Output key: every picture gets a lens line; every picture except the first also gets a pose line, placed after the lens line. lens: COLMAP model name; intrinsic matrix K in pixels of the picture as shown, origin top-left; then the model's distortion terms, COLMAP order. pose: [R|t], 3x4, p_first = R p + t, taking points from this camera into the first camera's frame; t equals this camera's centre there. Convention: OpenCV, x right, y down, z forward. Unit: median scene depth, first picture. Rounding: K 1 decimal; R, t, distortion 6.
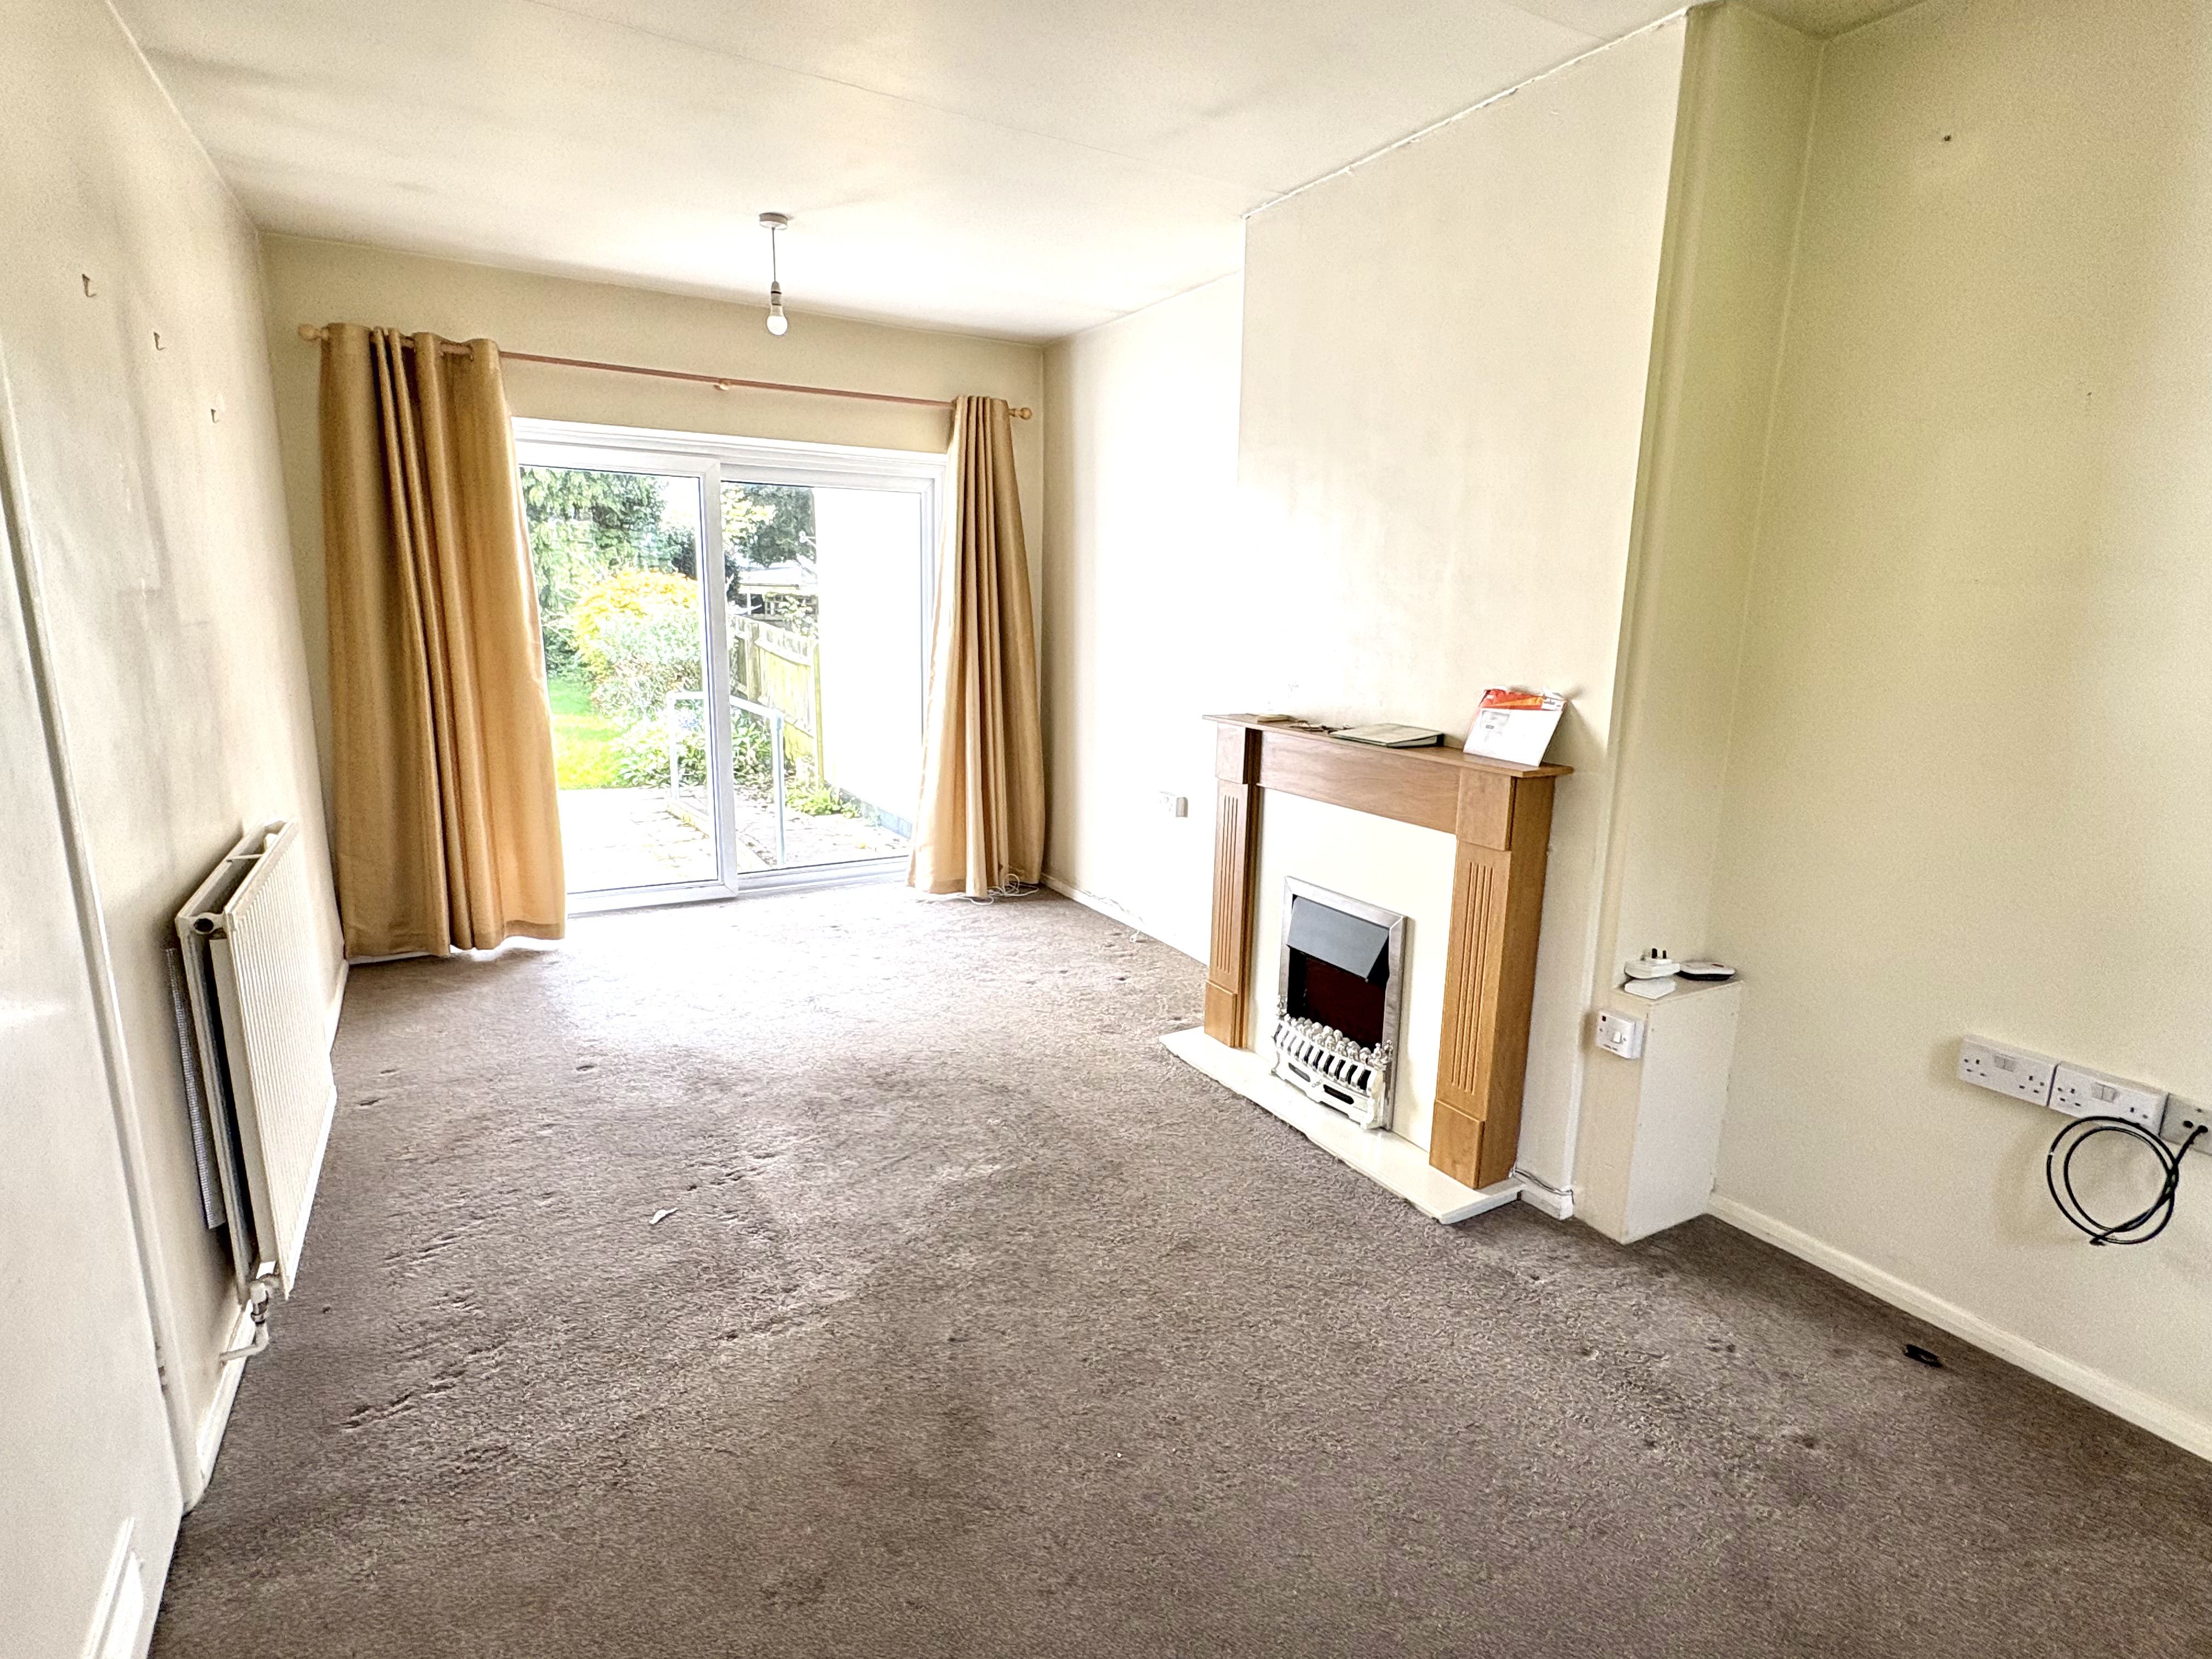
lens RADIAL K [[1098.2, 0, 1099.2], [0, 1098.2, 817.8], [0, 0, 1]] dist [-0.000241, -0.000021]
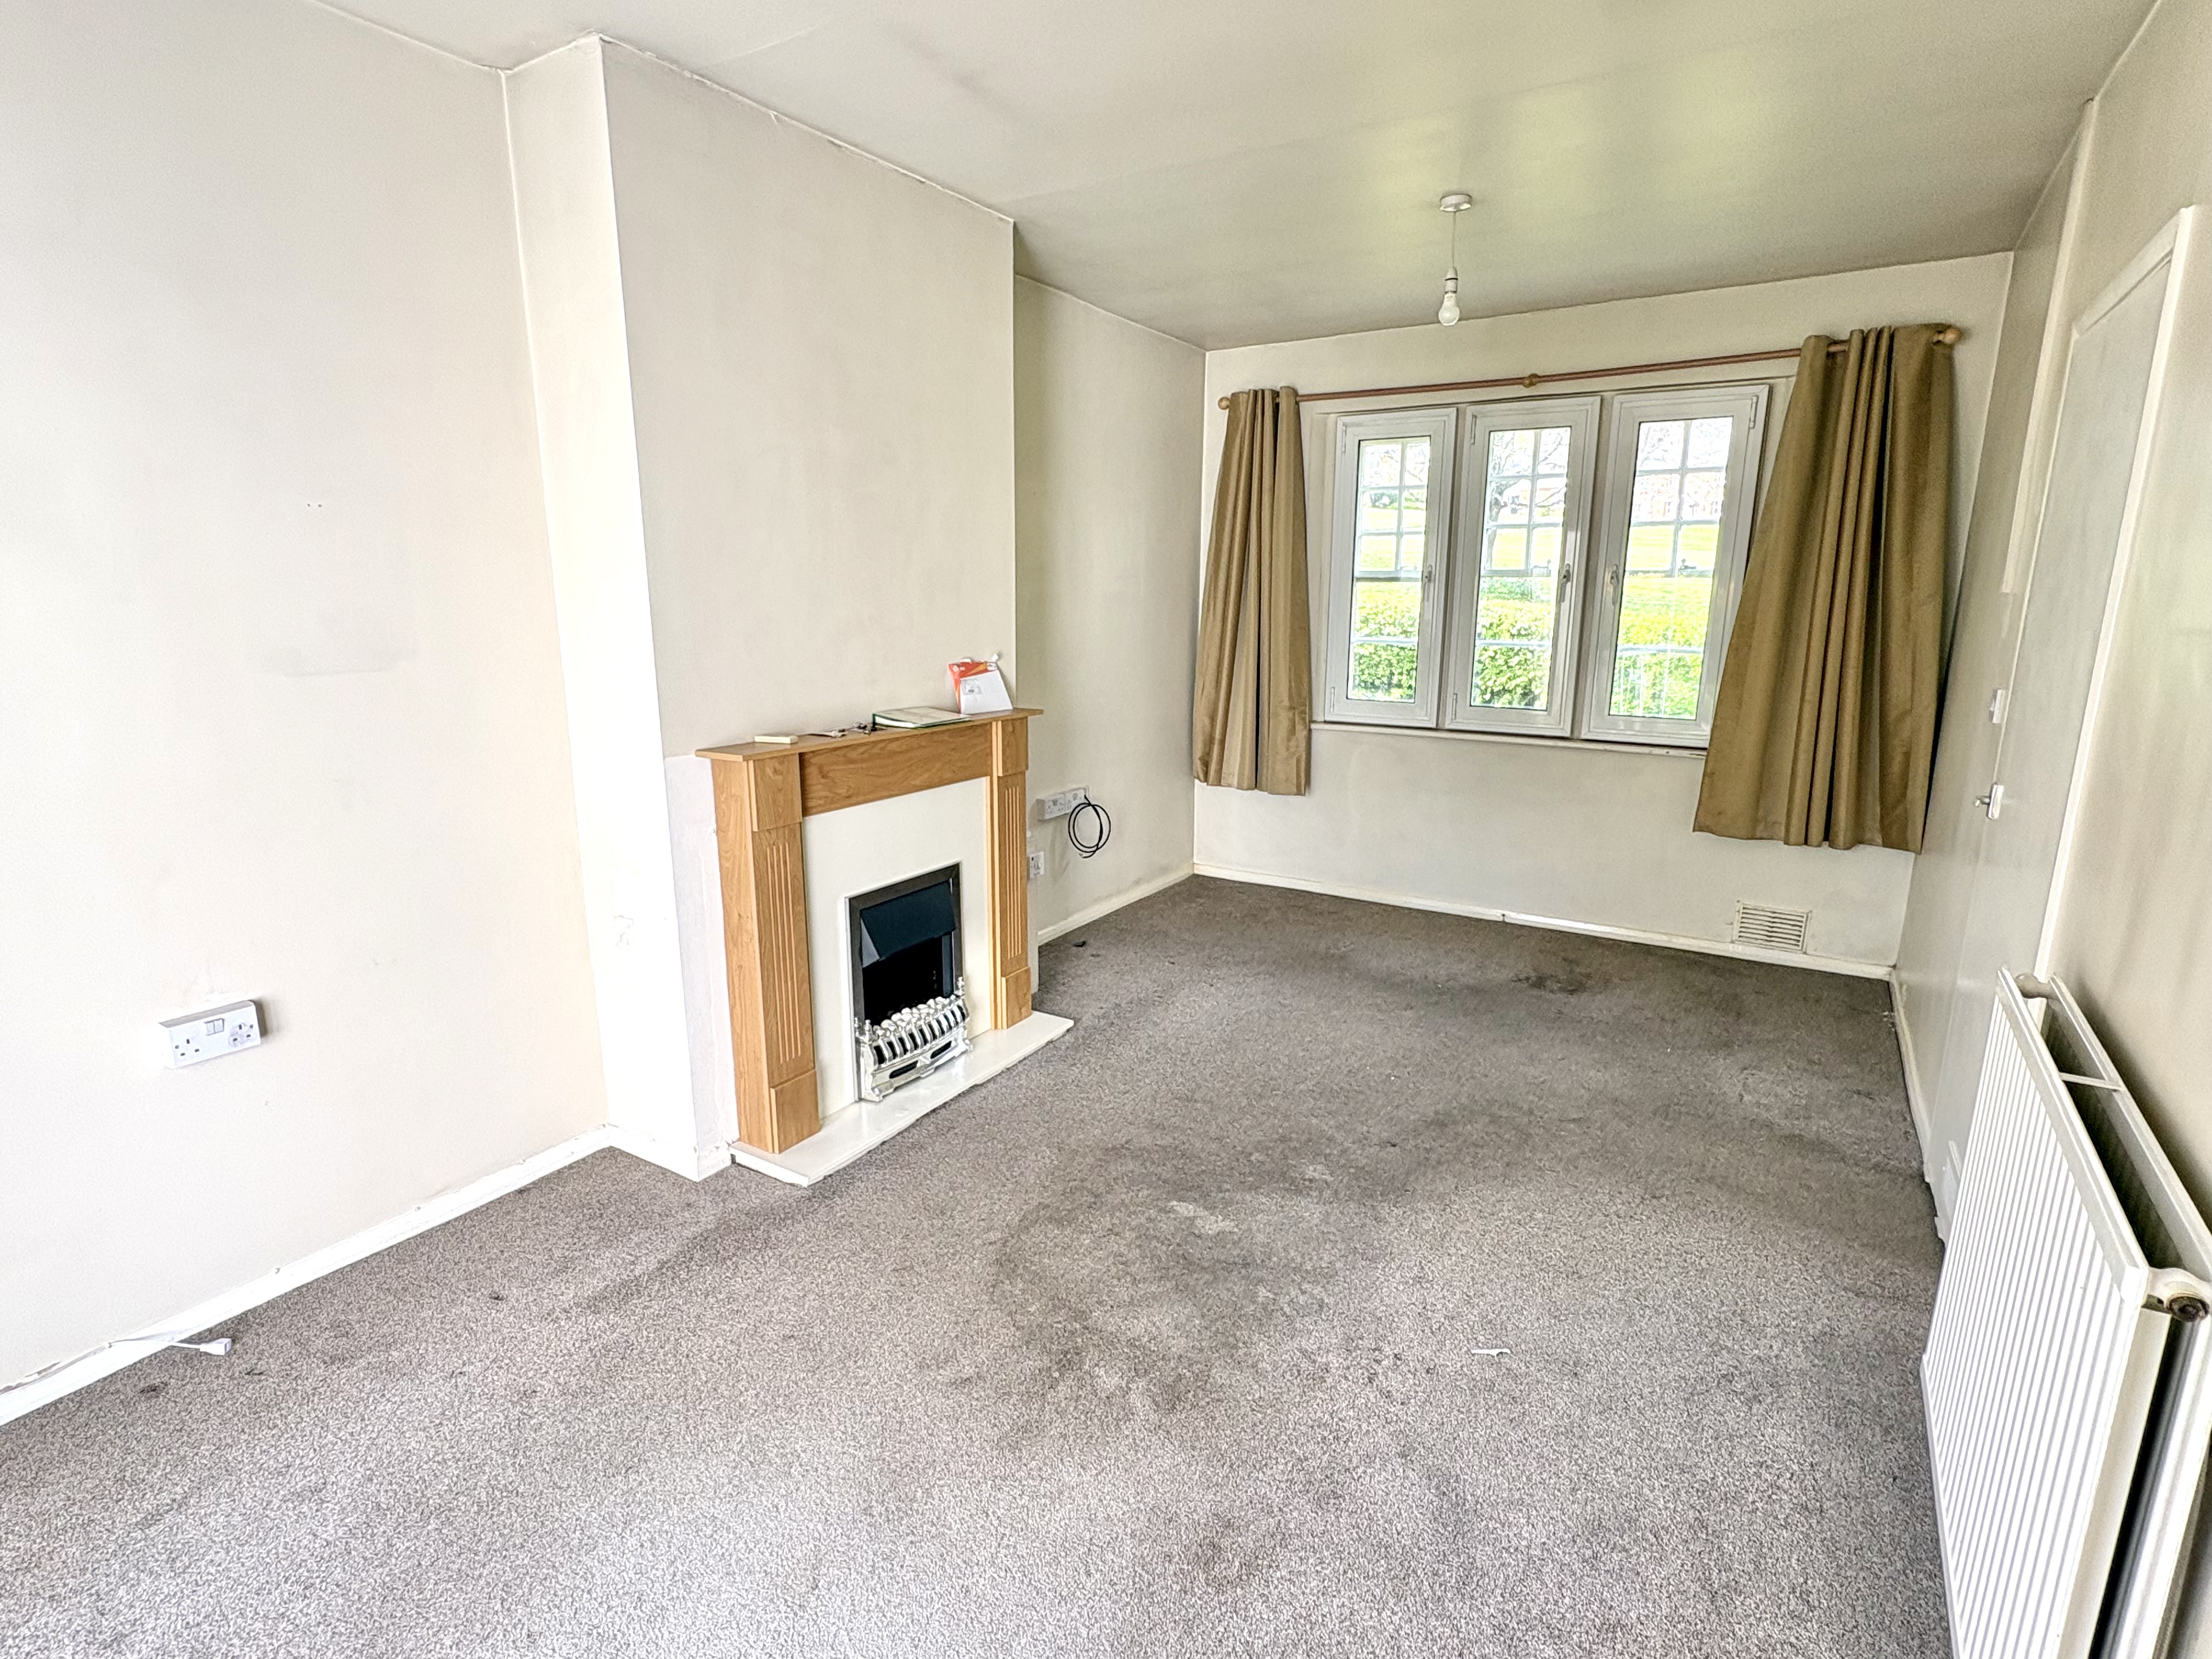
lens RADIAL K [[1098.2, 0, 1099.2], [0, 1098.2, 817.8], [0, 0, 1]] dist [-0.000241, -0.000021]
pose [[-0.458457, -0.203096, 0.865199, -0.808671], [0.163924, 0.937508, 0.306931, -0.294302], [-0.873468, 0.282542, -0.396515, 1.324708]]
